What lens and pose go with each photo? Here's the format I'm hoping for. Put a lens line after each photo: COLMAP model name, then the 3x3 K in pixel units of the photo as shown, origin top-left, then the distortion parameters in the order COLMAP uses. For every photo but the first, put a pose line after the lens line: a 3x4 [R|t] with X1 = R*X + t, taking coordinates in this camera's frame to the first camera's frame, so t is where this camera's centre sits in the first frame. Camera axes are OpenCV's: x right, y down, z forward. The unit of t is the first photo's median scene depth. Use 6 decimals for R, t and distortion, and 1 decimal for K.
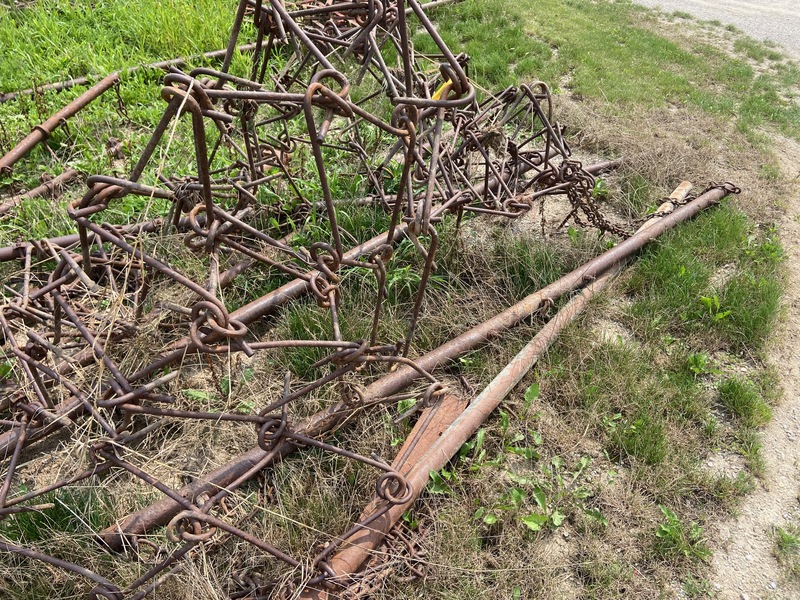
lens RADIAL K [[612.6, 0, 400.0], [0, 612.6, 300.0], [0, 0, 1]] dist [0.132772, -0.164056]
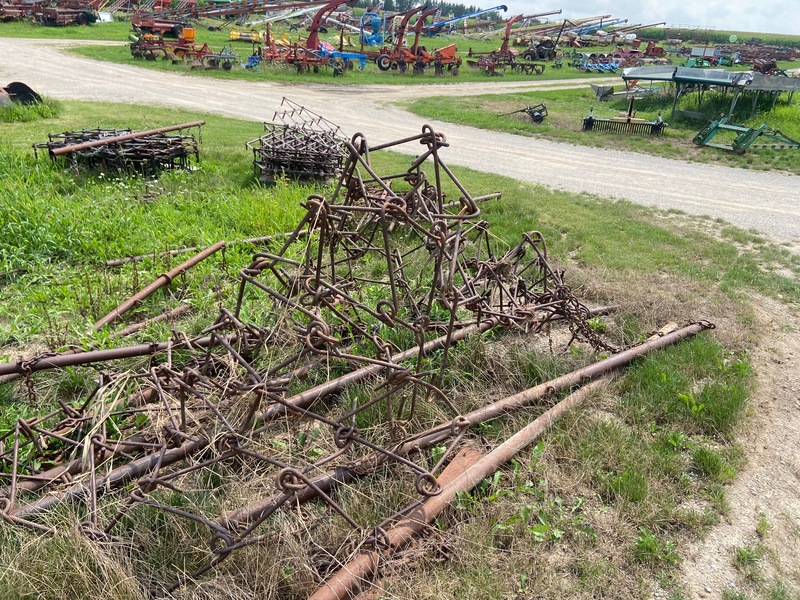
lens RADIAL K [[600.4, 0, 402.6], [0, 600.4, 297.1], [0, 0, 1]] dist [0.144567, -0.169286]
pose [[0.998296, 0.007826, -0.057822, 0.003626], [-0.025015, 0.952680, -0.302944, 0.175028], [0.052715, 0.303874, 0.951253, -0.220791]]
